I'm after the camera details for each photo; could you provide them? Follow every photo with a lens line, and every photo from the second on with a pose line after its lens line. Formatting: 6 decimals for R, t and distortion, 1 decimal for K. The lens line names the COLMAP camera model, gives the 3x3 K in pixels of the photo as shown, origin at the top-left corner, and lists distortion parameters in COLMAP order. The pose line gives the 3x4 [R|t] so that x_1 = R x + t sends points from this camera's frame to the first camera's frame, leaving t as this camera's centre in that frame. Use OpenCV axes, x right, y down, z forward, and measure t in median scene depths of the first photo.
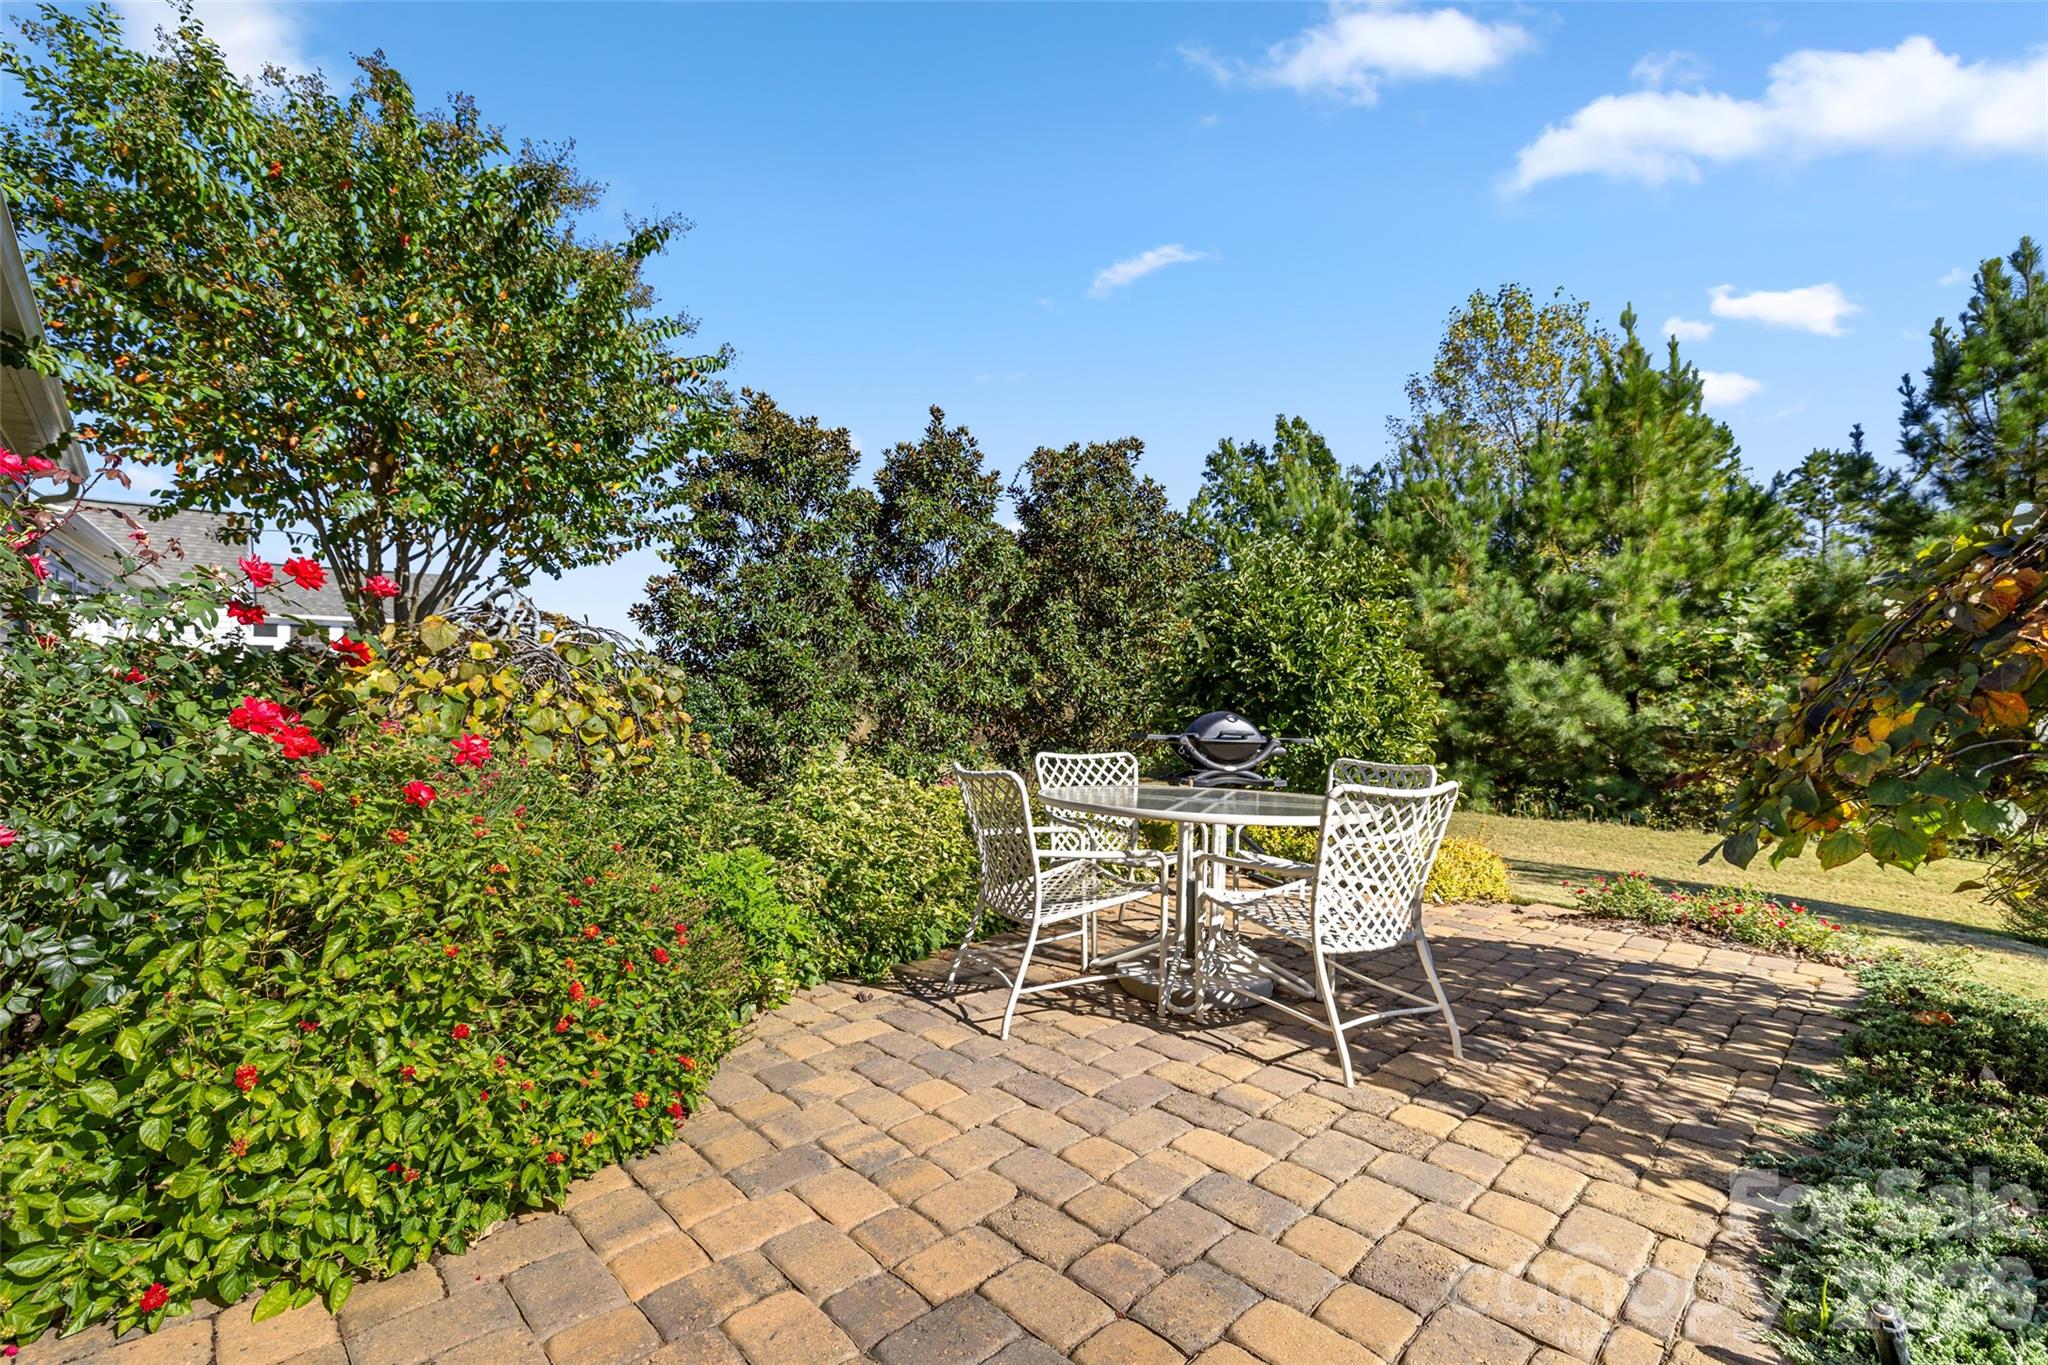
lens RADIAL K [[869.0, 0, 986.8], [0, 869.0, 703.7], [0, 0, 1]] dist [-0.001959, 0.001649]
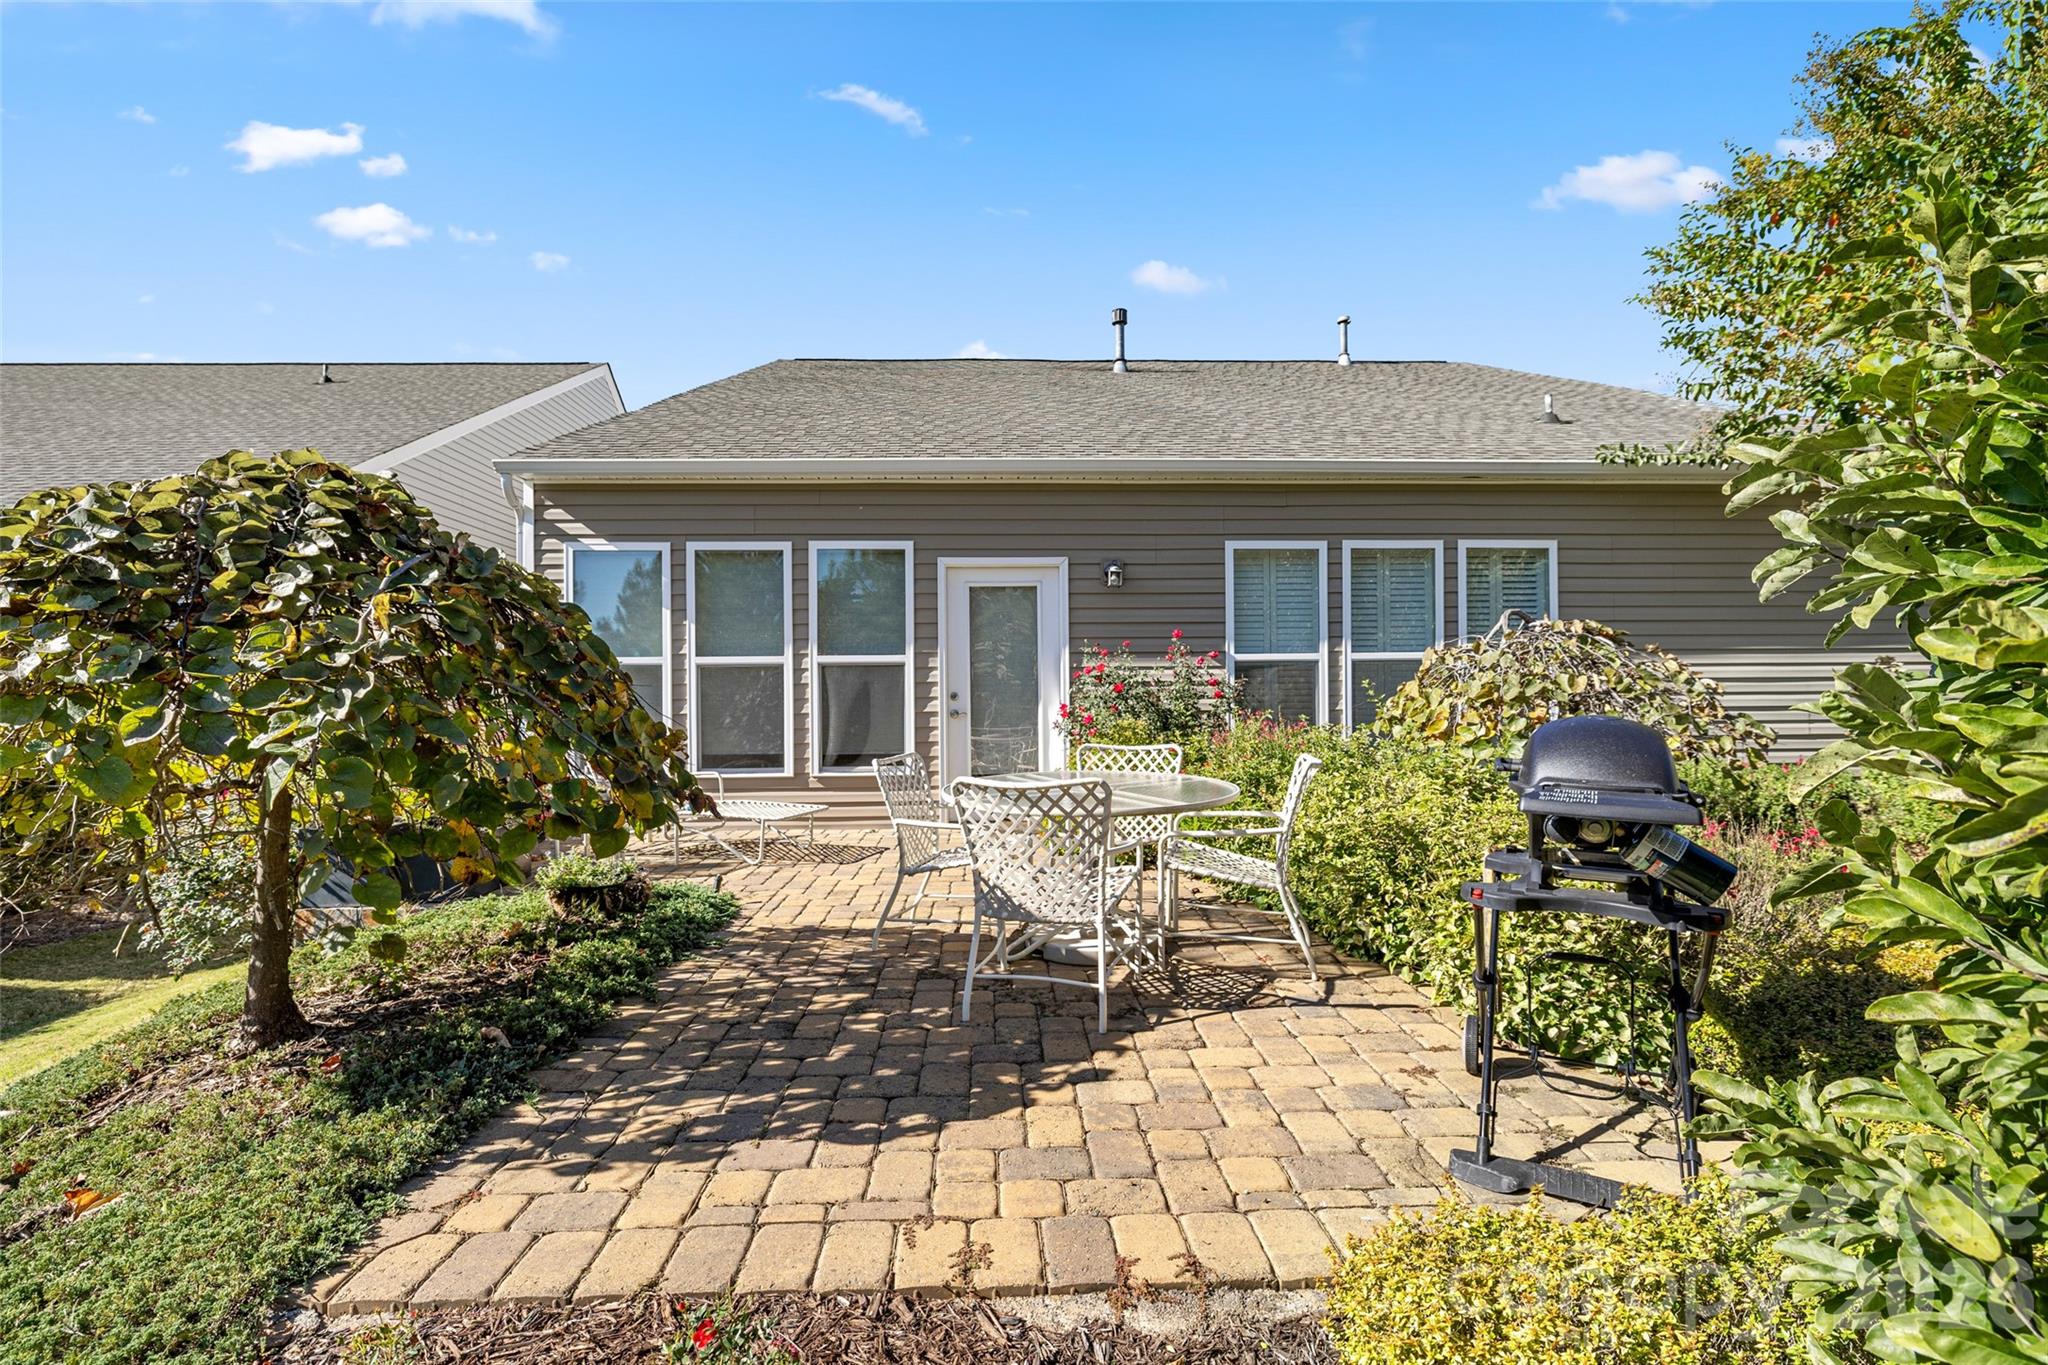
lens RADIAL K [[918.8, 0, 1039.0], [0, 918.8, 694.8], [0, 0, 1]] dist [-0.001417, -0.000063]
pose [[-0.636250, -0.001498, -0.771481, 0.315828], [0.017455, 0.999714, -0.016337, 0.002863], [0.771285, -0.023860, -0.636042, 0.448625]]
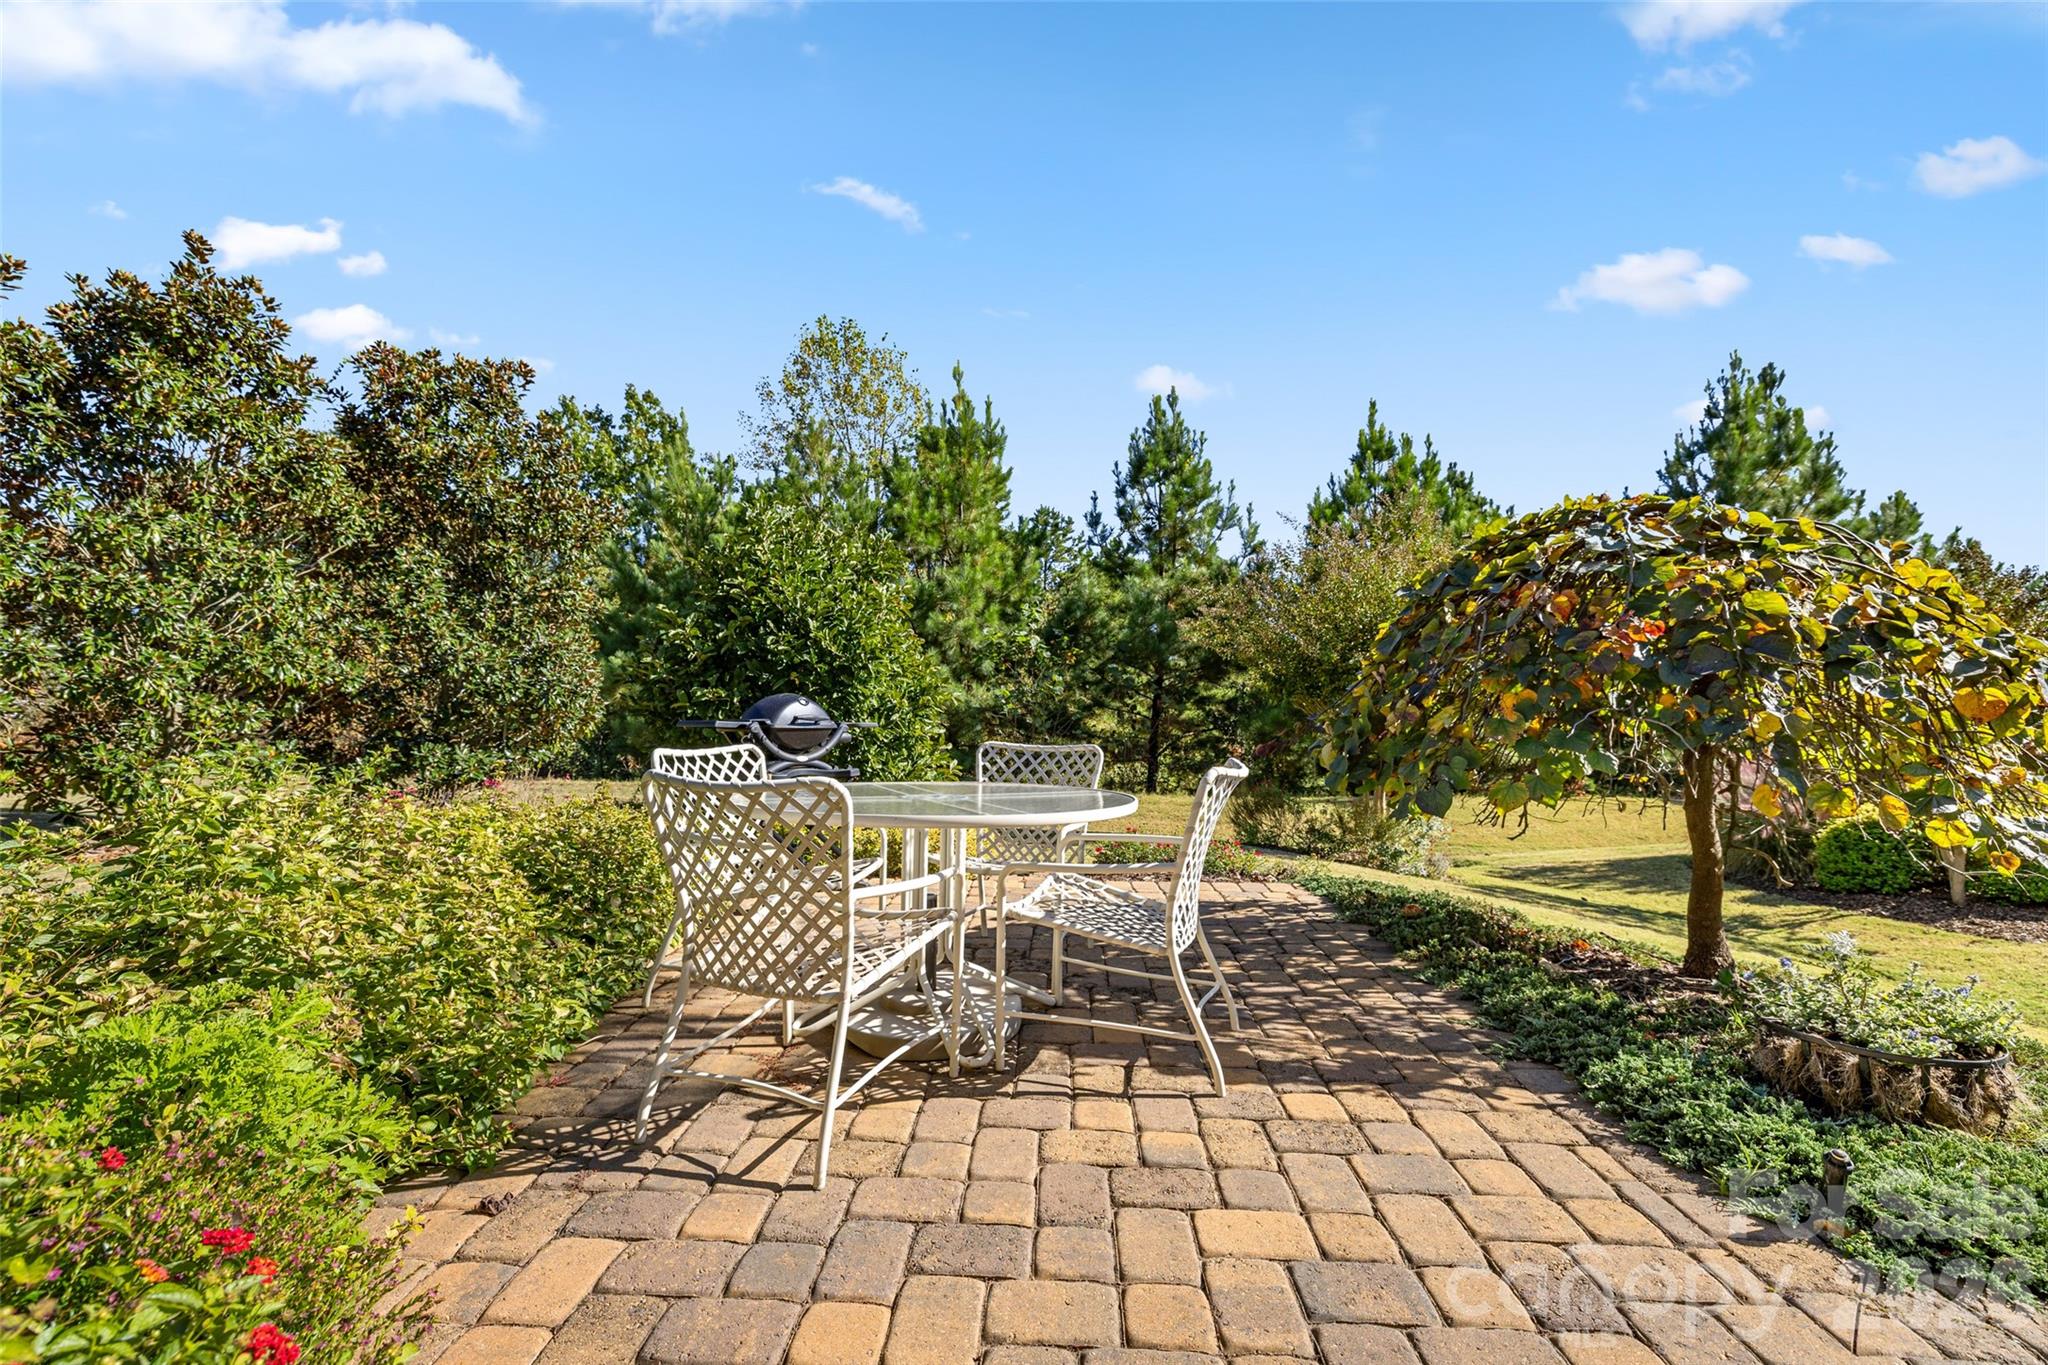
lens RADIAL K [[869.0, 0, 1019.1], [0, 869.0, 693.0], [0, 0, 1]] dist [-0.001959, 0.001649]
pose [[0.716864, 0.001402, 0.697212, -0.071005], [-0.003844, 0.999991, 0.001941, 0.002612], [-0.697203, -0.004071, 0.716863, 0.092212]]
